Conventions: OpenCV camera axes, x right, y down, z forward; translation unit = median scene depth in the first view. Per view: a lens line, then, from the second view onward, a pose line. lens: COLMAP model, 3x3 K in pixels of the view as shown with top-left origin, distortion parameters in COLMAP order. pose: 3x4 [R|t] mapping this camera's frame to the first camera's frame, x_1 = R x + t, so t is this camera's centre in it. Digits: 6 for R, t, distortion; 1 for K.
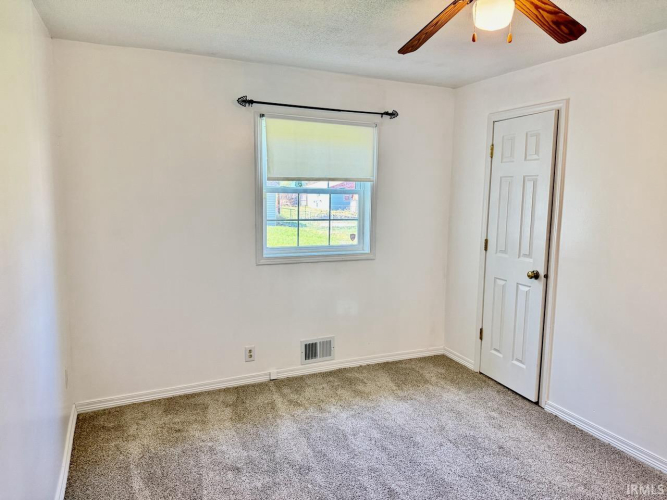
lens RADIAL K [[467.2, 0, 333.5], [0, 467.2, 250.0], [0, 0, 1]] dist [0.093301, -0.136493]
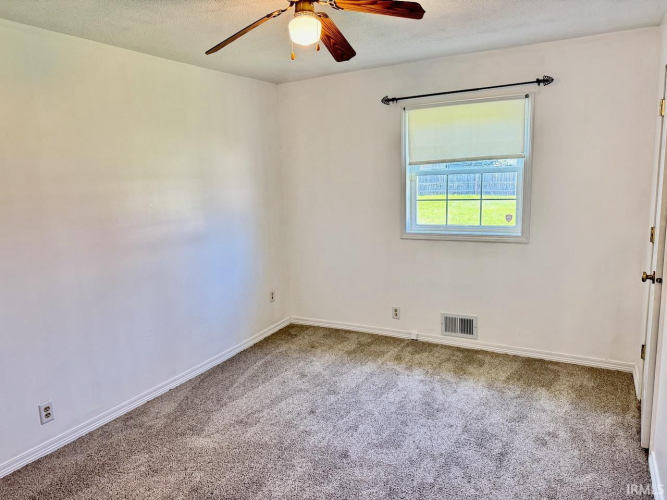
lens RADIAL K [[473.4, 0, 335.1], [0, 473.4, 251.7], [0, 0, 1]] dist [0.049494, -0.066919]
pose [[0.591944, 0.092966, -0.800599, 0.687431], [-0.055748, 0.995669, 0.074399, -0.013834], [0.804049, 0.000592, 0.594563, 0.162896]]
